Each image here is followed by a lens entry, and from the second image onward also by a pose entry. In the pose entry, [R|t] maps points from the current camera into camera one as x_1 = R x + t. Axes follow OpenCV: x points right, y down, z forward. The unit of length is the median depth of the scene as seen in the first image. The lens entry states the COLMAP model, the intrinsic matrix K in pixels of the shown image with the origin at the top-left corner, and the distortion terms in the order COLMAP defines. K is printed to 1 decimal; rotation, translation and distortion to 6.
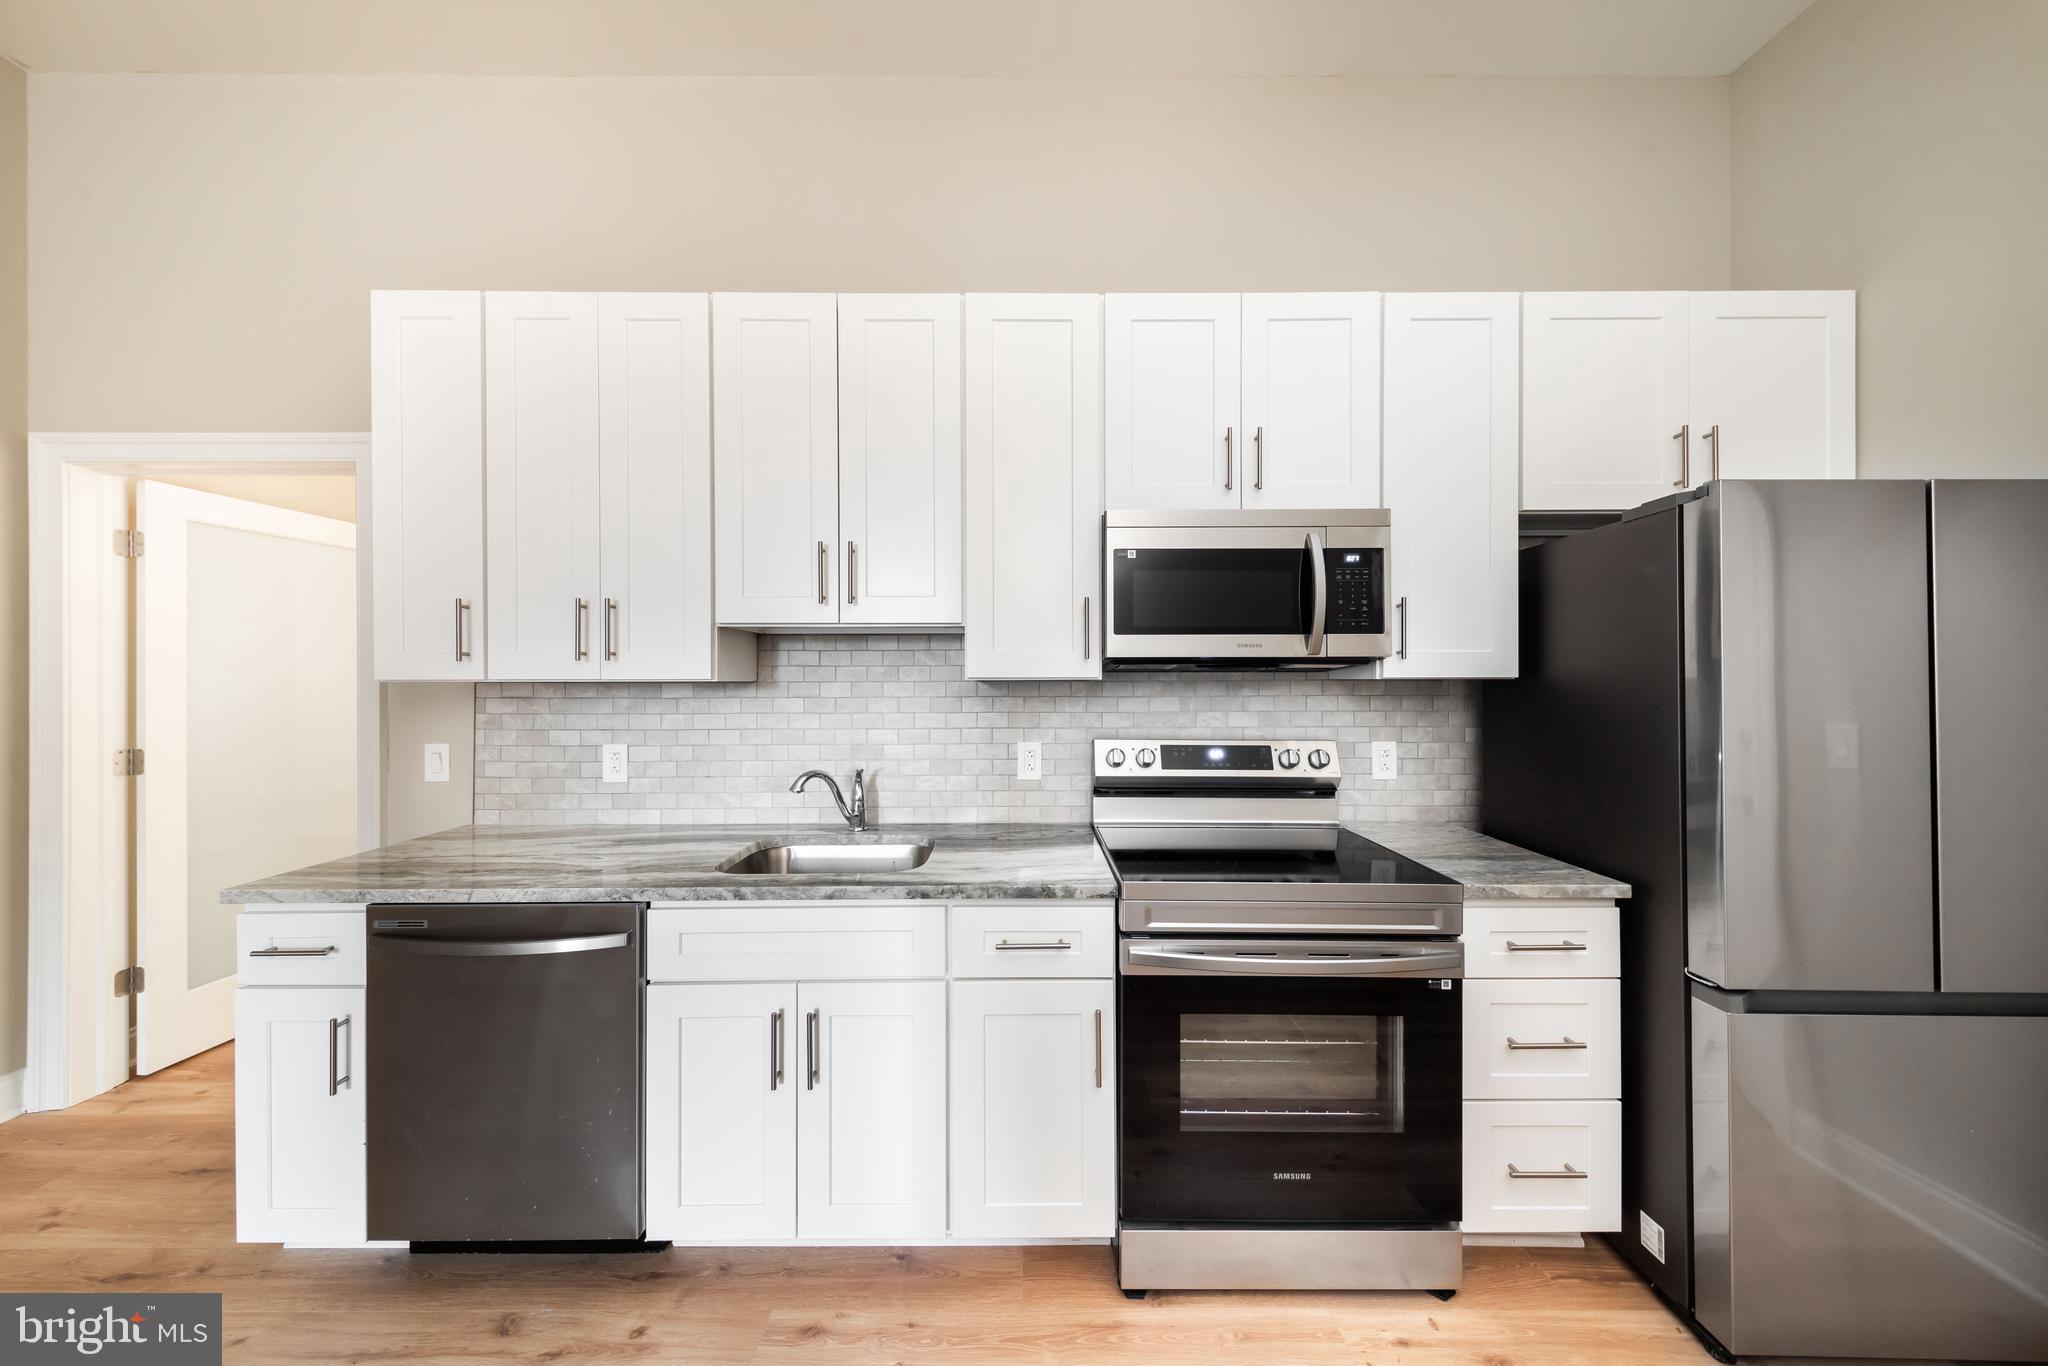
lens RADIAL K [[655.7, 0, 1032.0], [0, 655.7, 680.9], [0, 0, 1]] dist [0.003719, -0.000809]
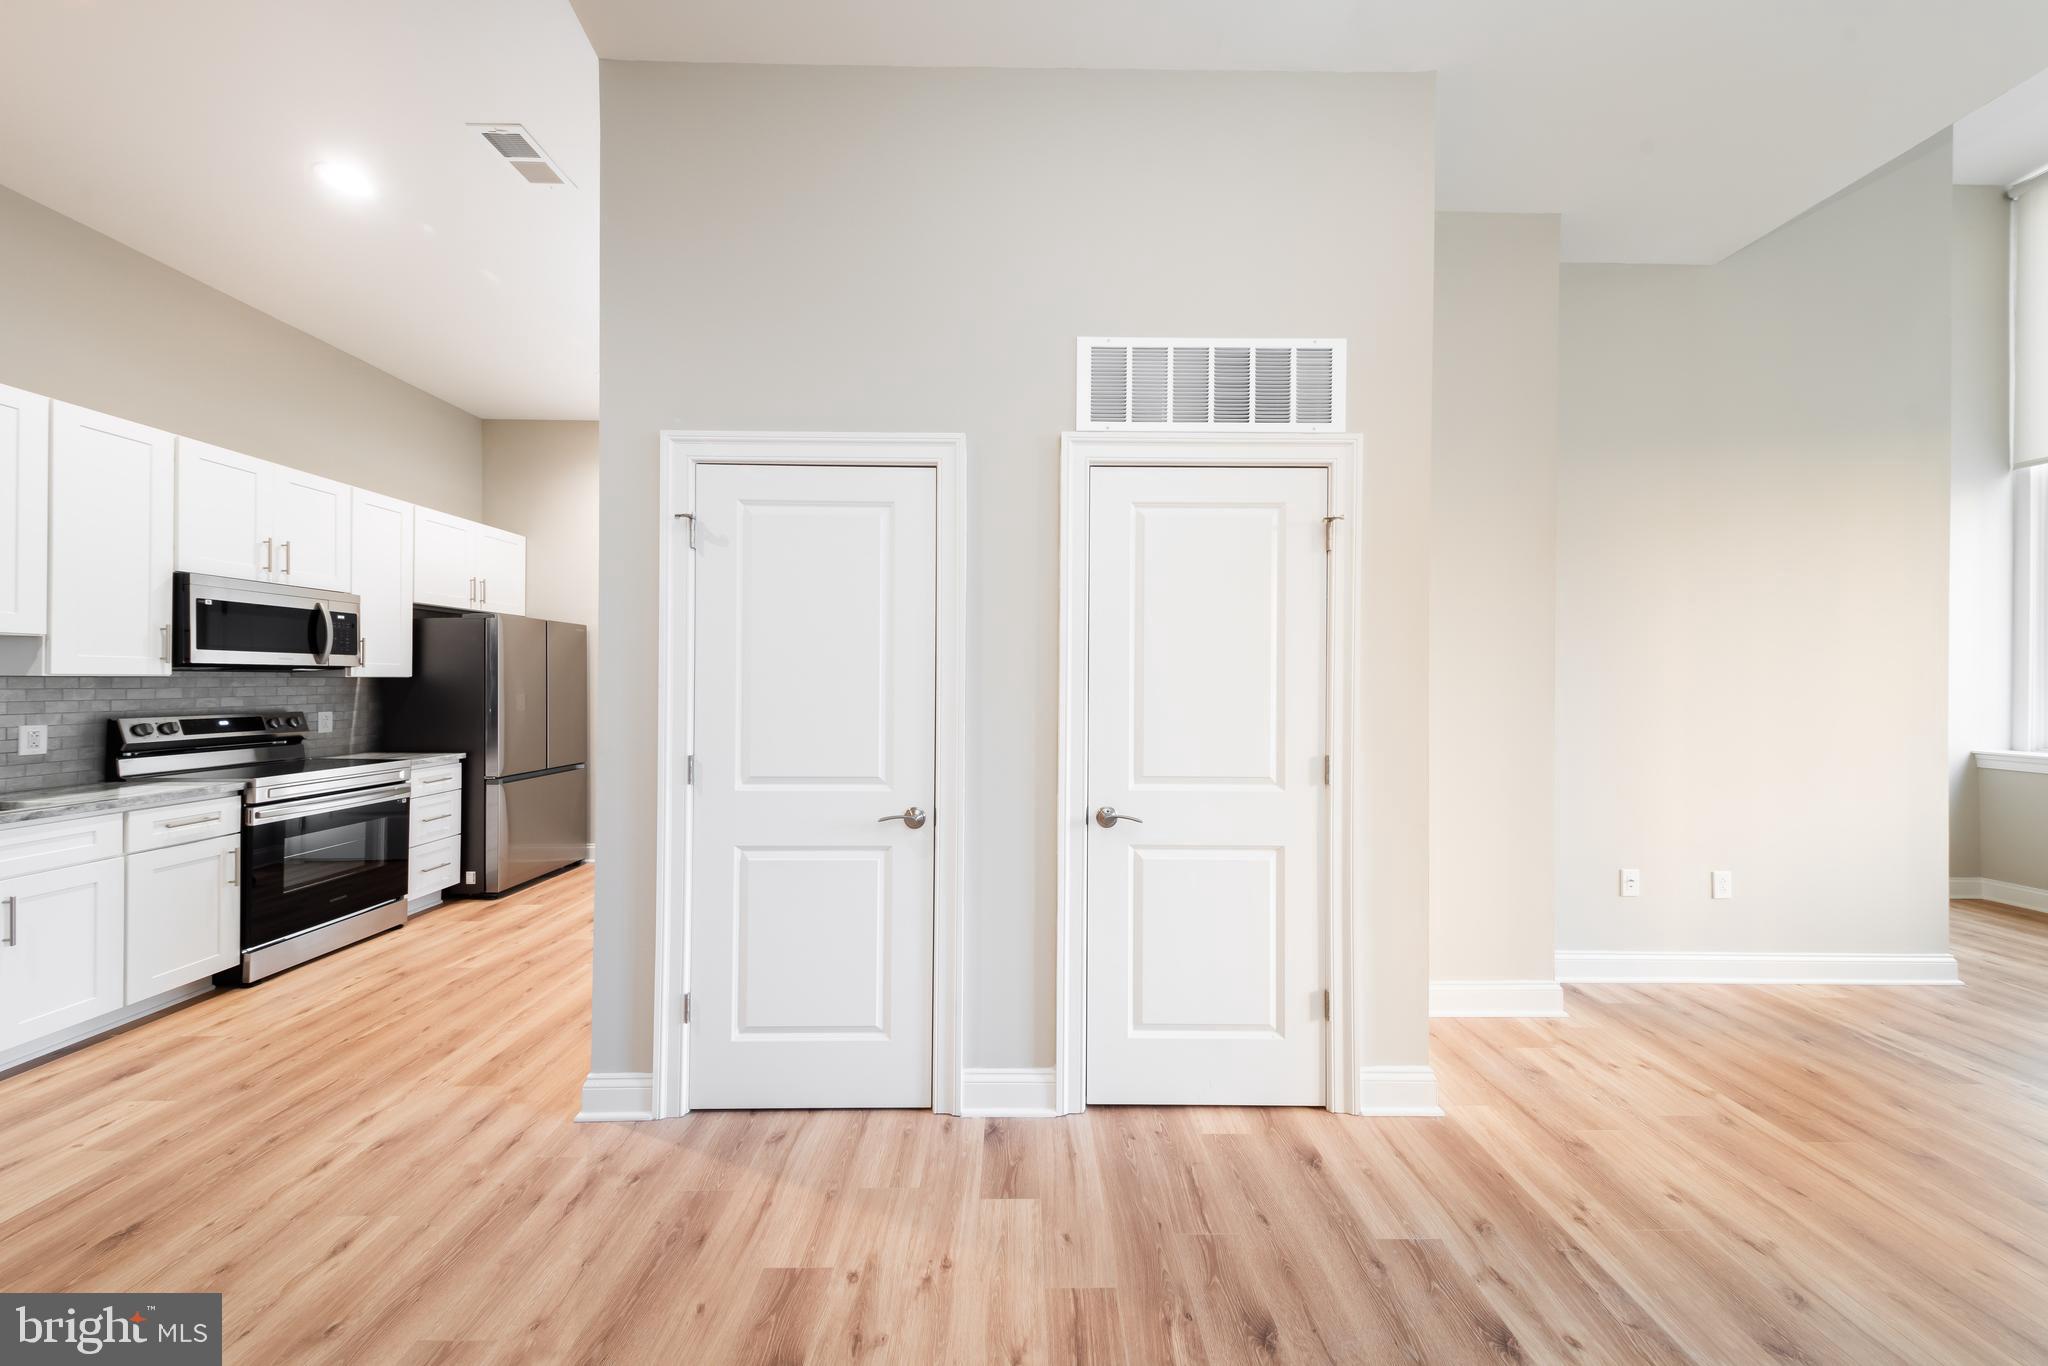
lens RADIAL K [[655.7, 0, 1022.7], [0, 655.7, 671.2], [0, 0, 1]] dist [0.003719, -0.000809]
pose [[-0.023183, 0.020091, 0.999529, -1.553520], [-0.001275, 0.999797, -0.020126, 0.016463], [-0.999730, -0.001741, -0.023153, -1.033394]]
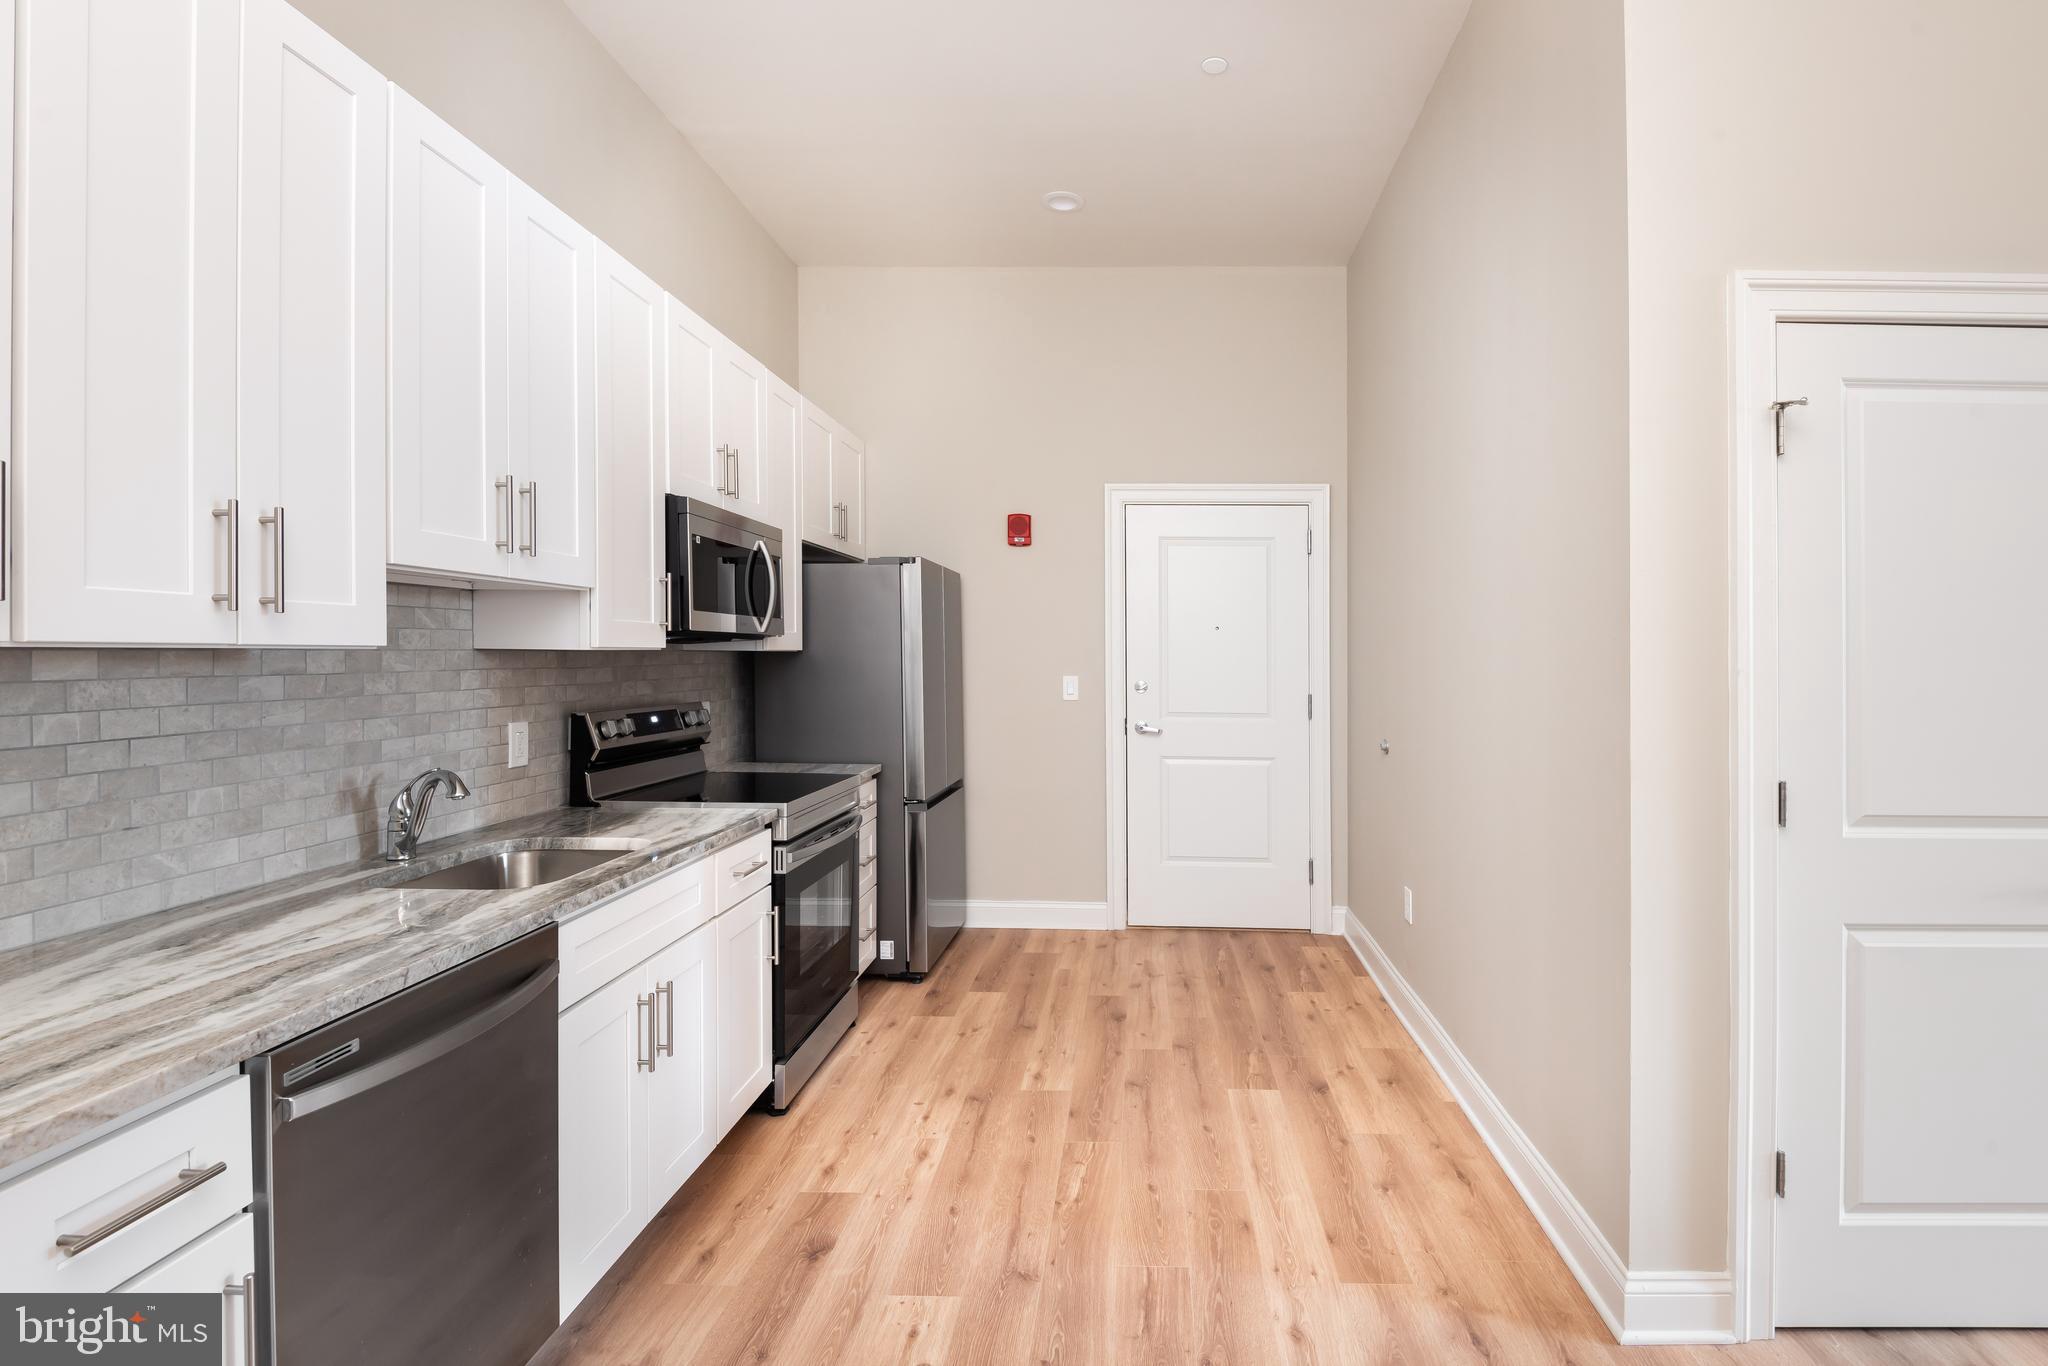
lens RADIAL K [[980.6, 0, 1134.3], [0, 980.6, 643.8], [0, 0, 1]] dist [-0.012220, -0.003355]
pose [[0.011231, 0.011073, 0.999876, -1.484566], [-0.004020, 0.999931, -0.011028, 0.003509], [-0.999929, -0.003896, 0.011275, 0.221493]]
